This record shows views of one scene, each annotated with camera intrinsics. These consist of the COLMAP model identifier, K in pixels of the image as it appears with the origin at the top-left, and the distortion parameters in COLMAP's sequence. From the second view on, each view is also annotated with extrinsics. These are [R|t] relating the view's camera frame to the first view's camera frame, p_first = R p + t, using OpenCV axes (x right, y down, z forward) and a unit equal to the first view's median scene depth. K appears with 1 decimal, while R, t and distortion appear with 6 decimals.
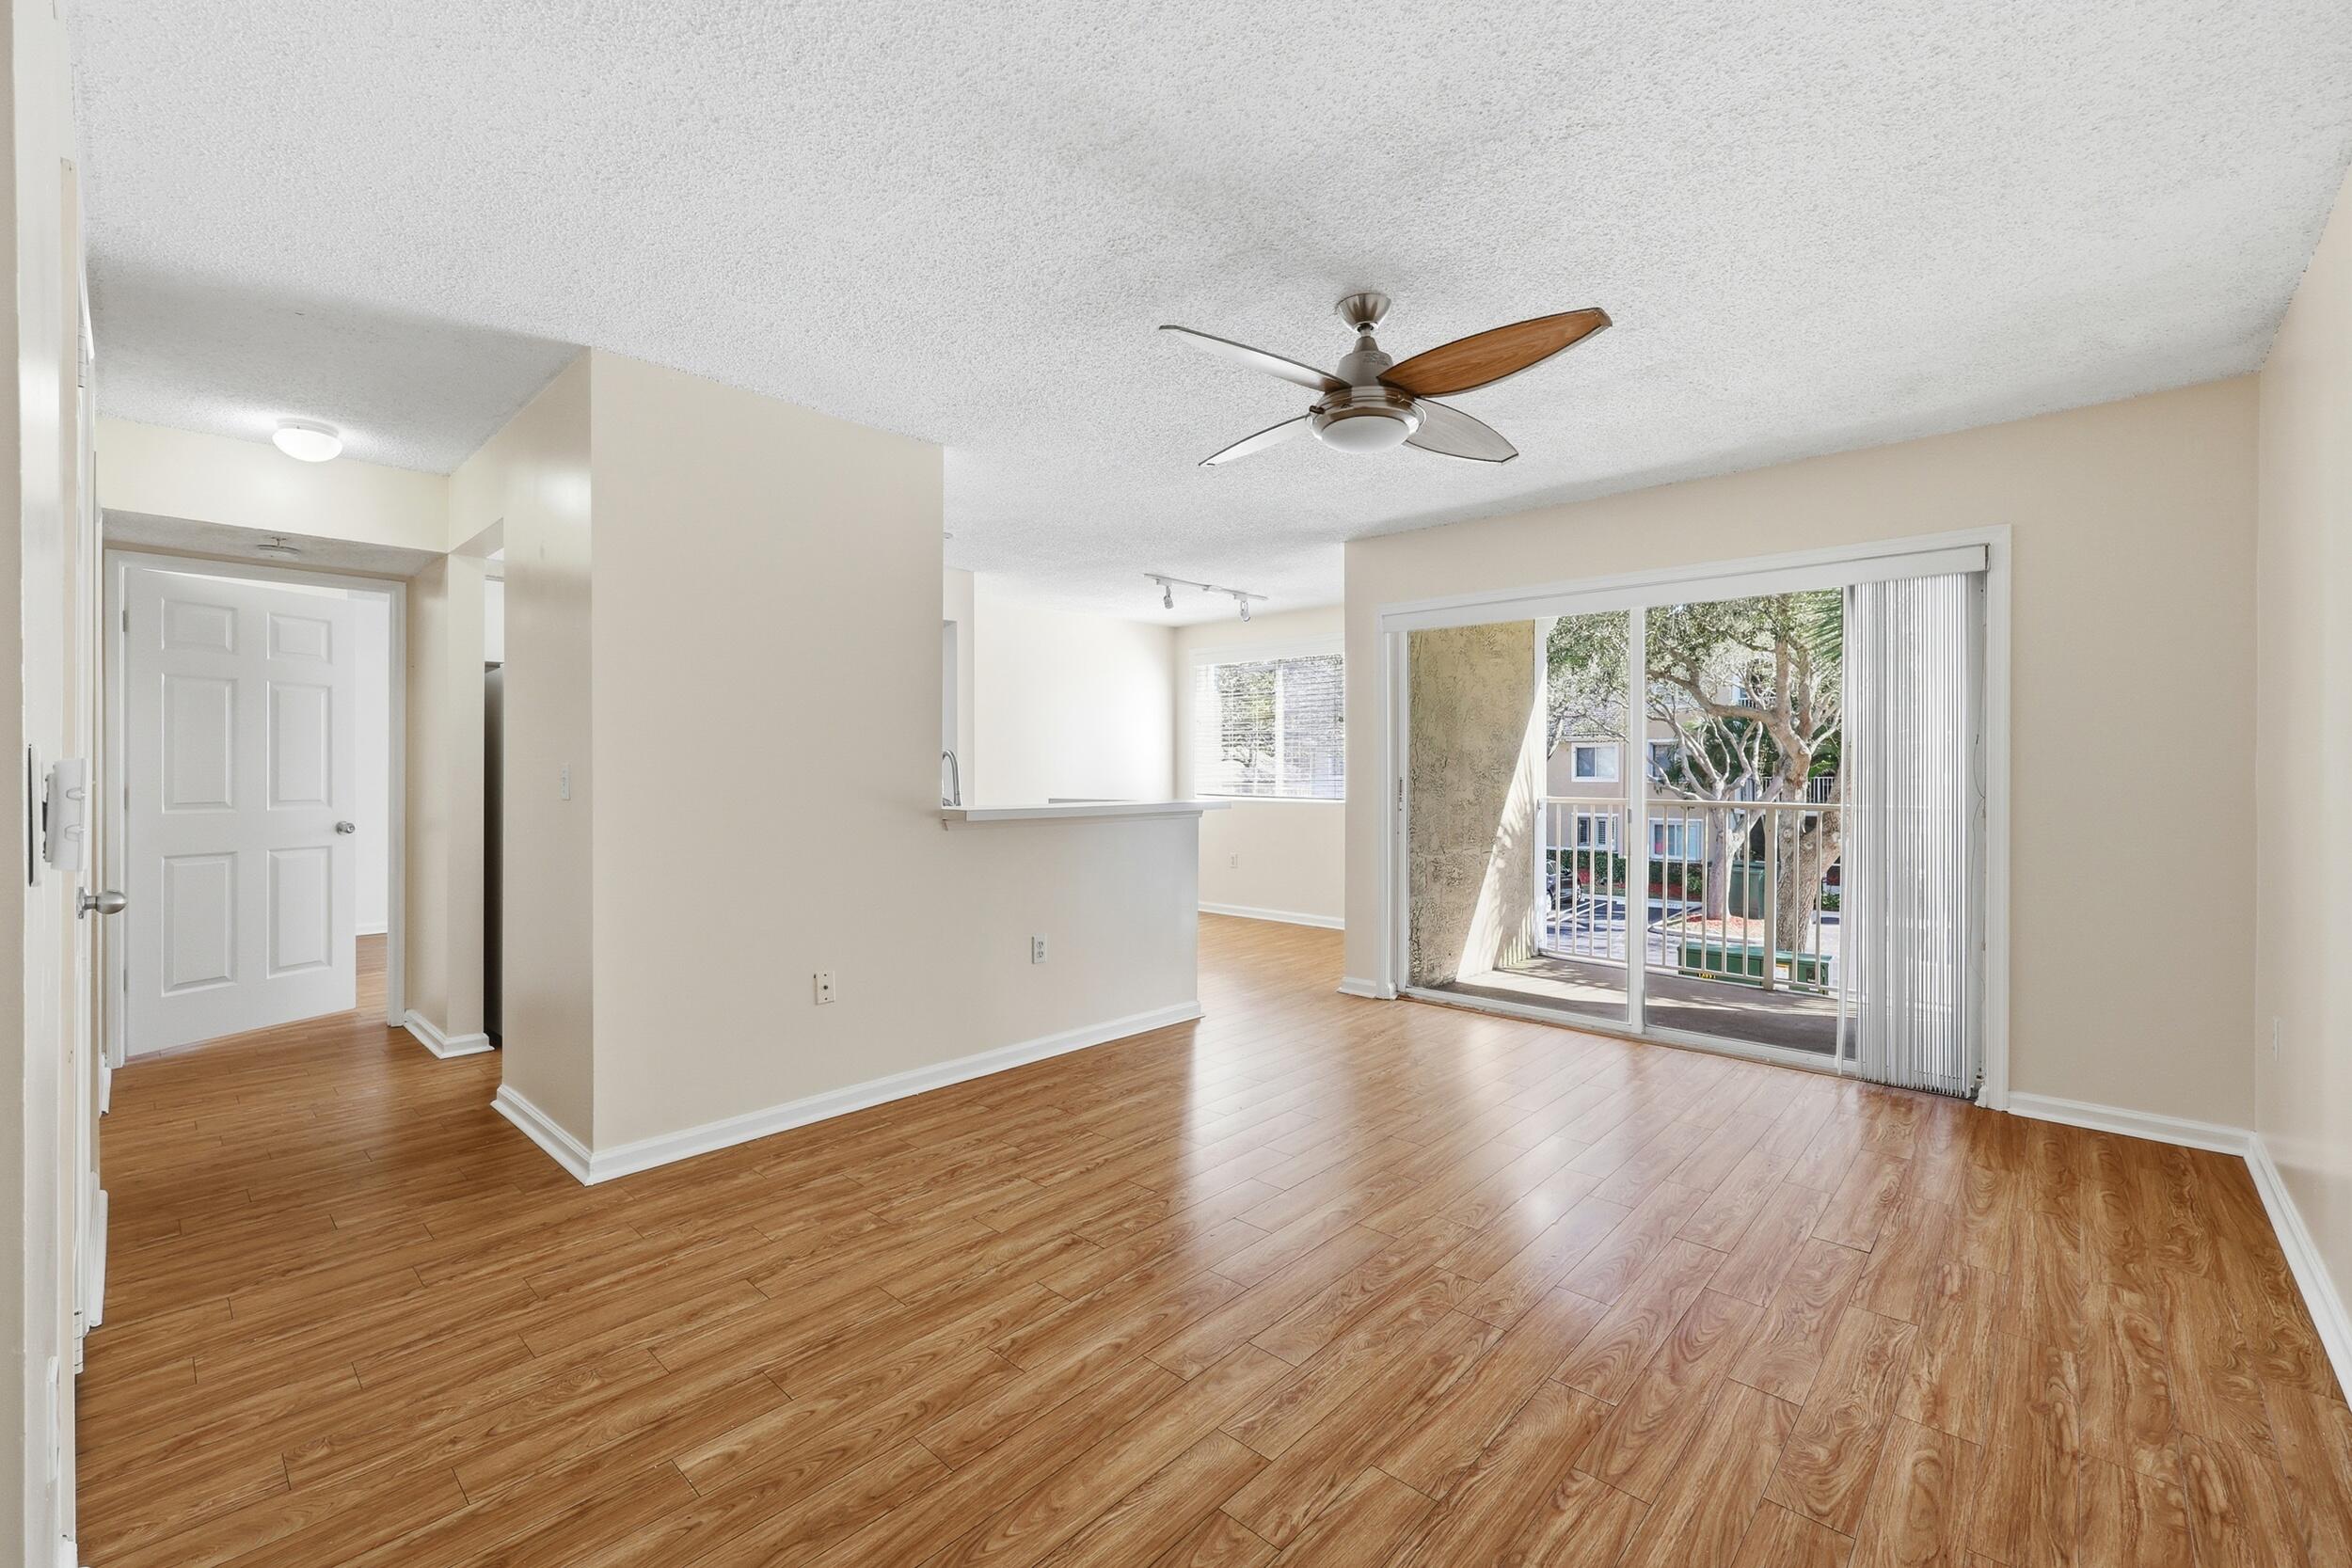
lens RADIAL K [[979.6, 0, 1176.0], [0, 979.6, 784.0], [0, 0, 1]] dist [-0.000028, -0.000199]
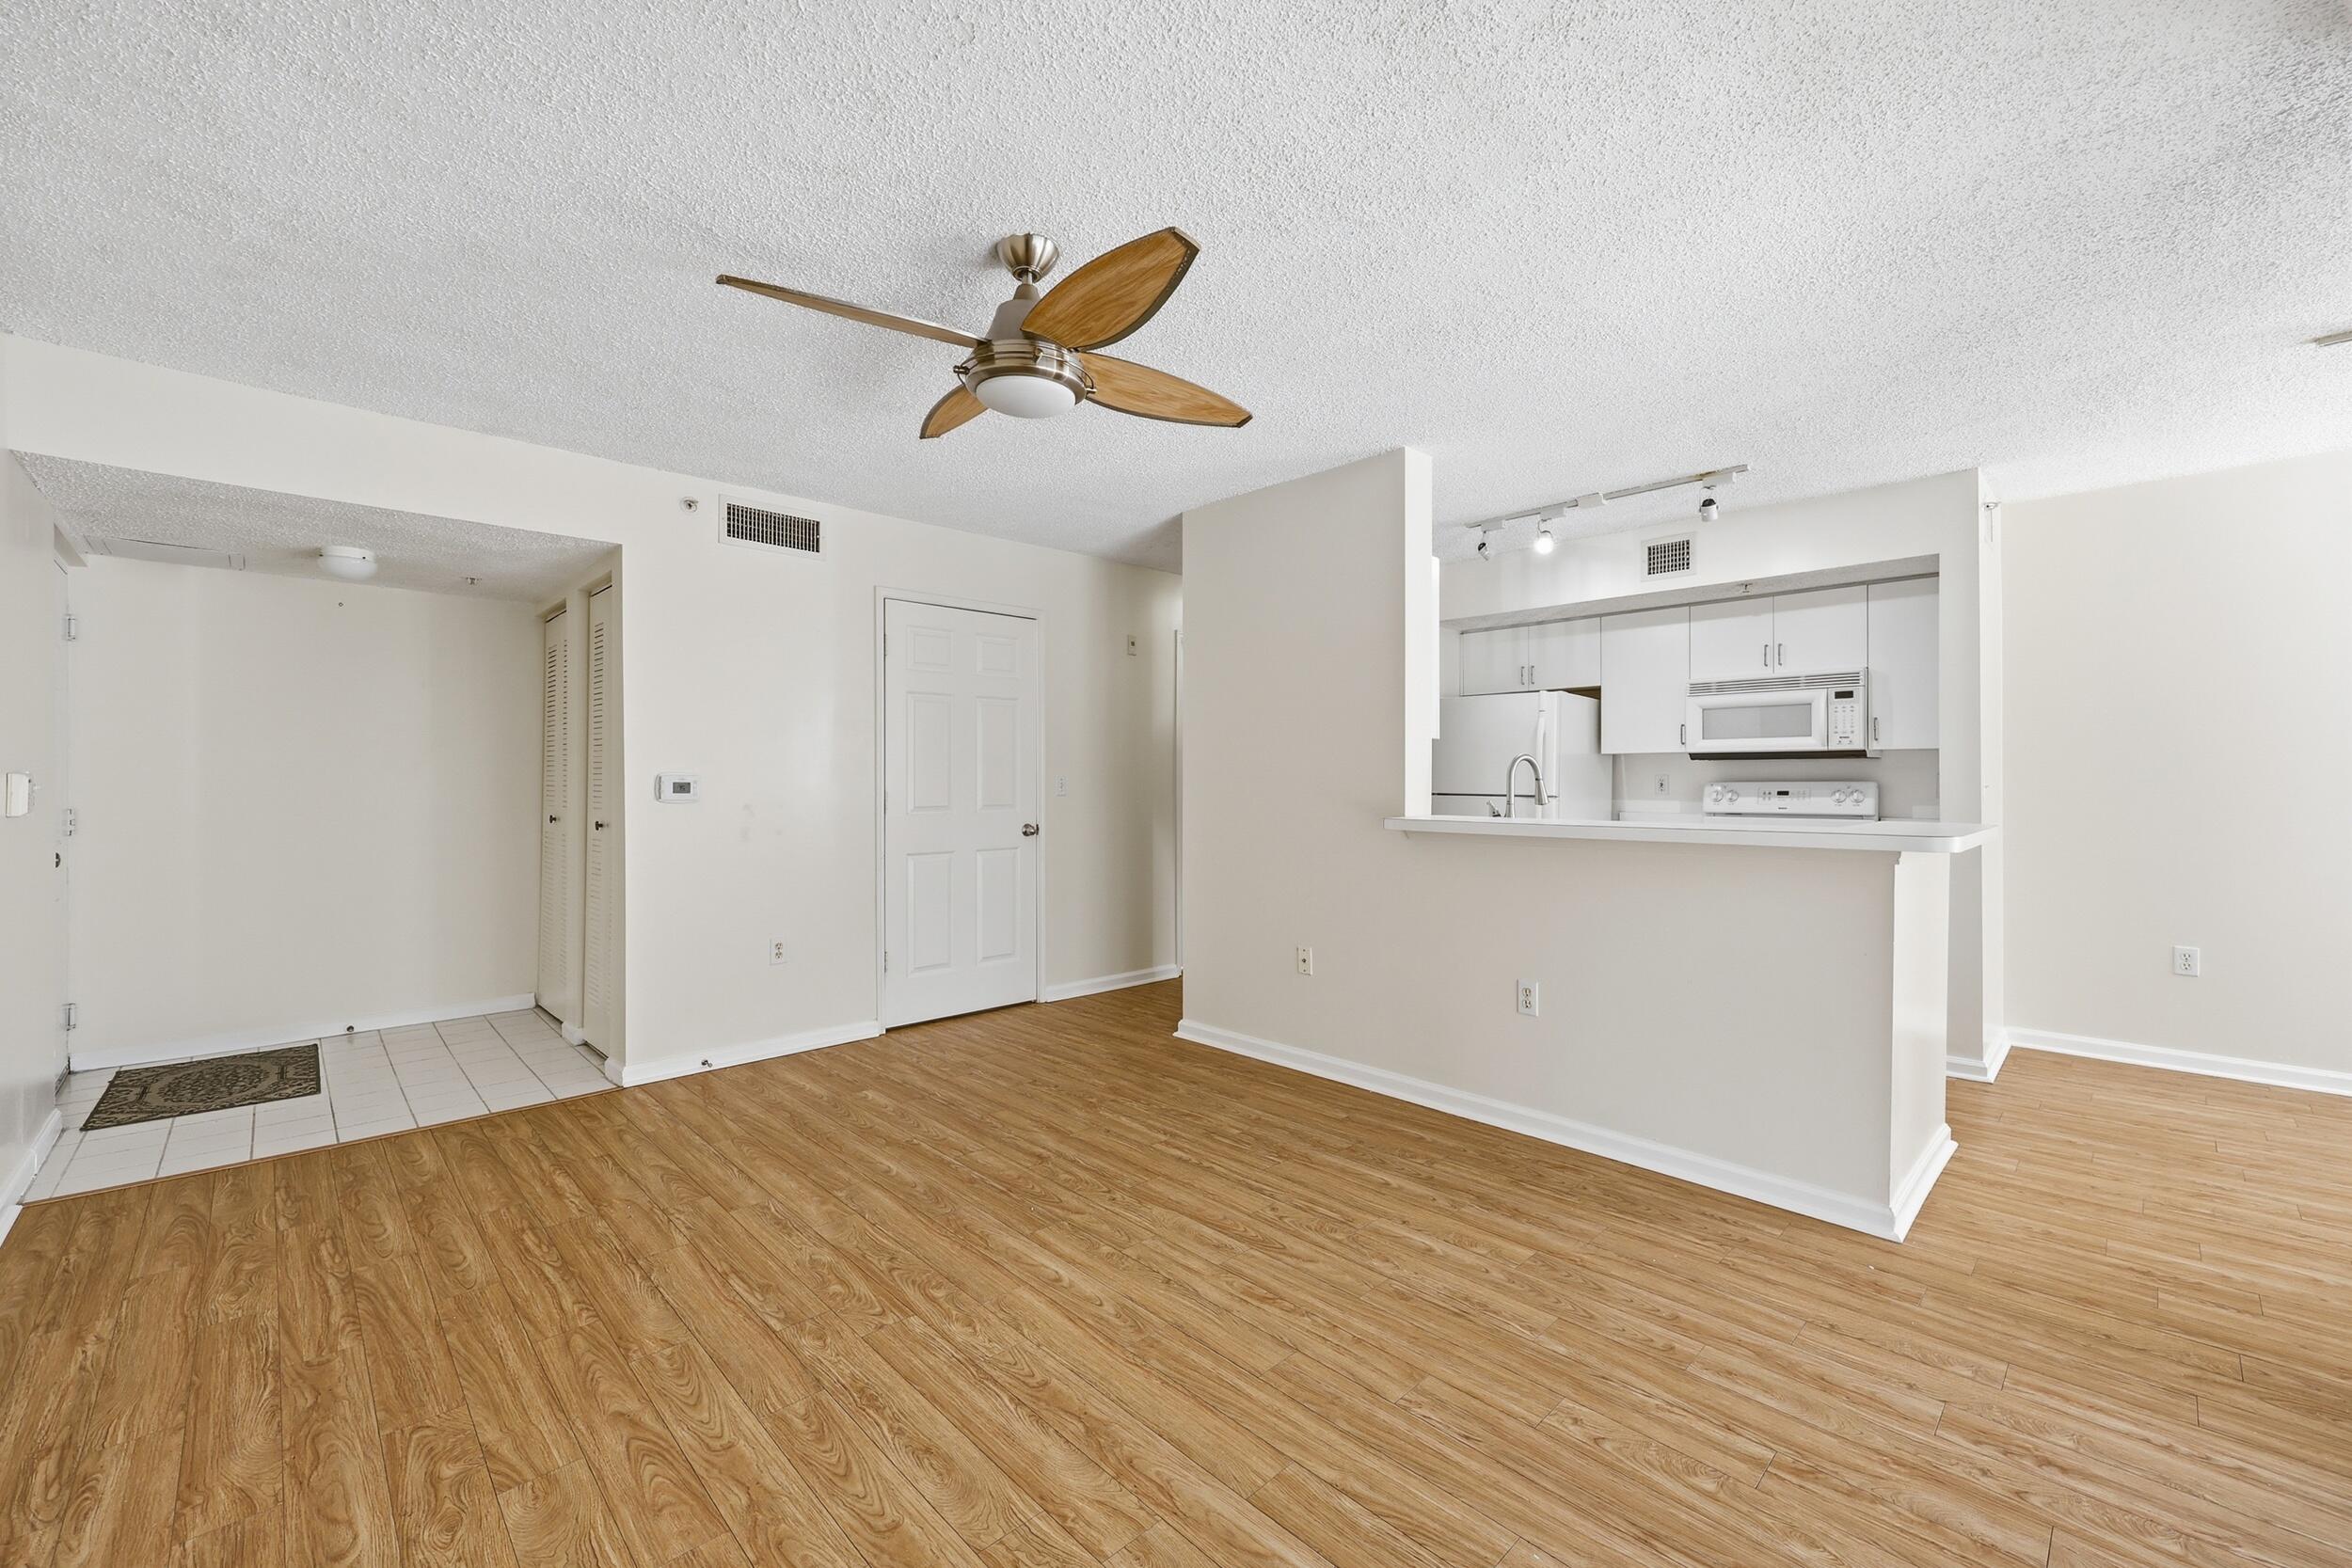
lens RADIAL K [[947.7, 0, 1175.0], [0, 947.7, 781.0], [0, 0, 1]] dist [-0.001330, 0.000035]
pose [[-0.058434, 0.000168, -0.998291, 1.215725], [-0.014430, 0.999895, 0.001013, -0.014989], [0.998187, 0.014464, -0.058425, 1.379108]]
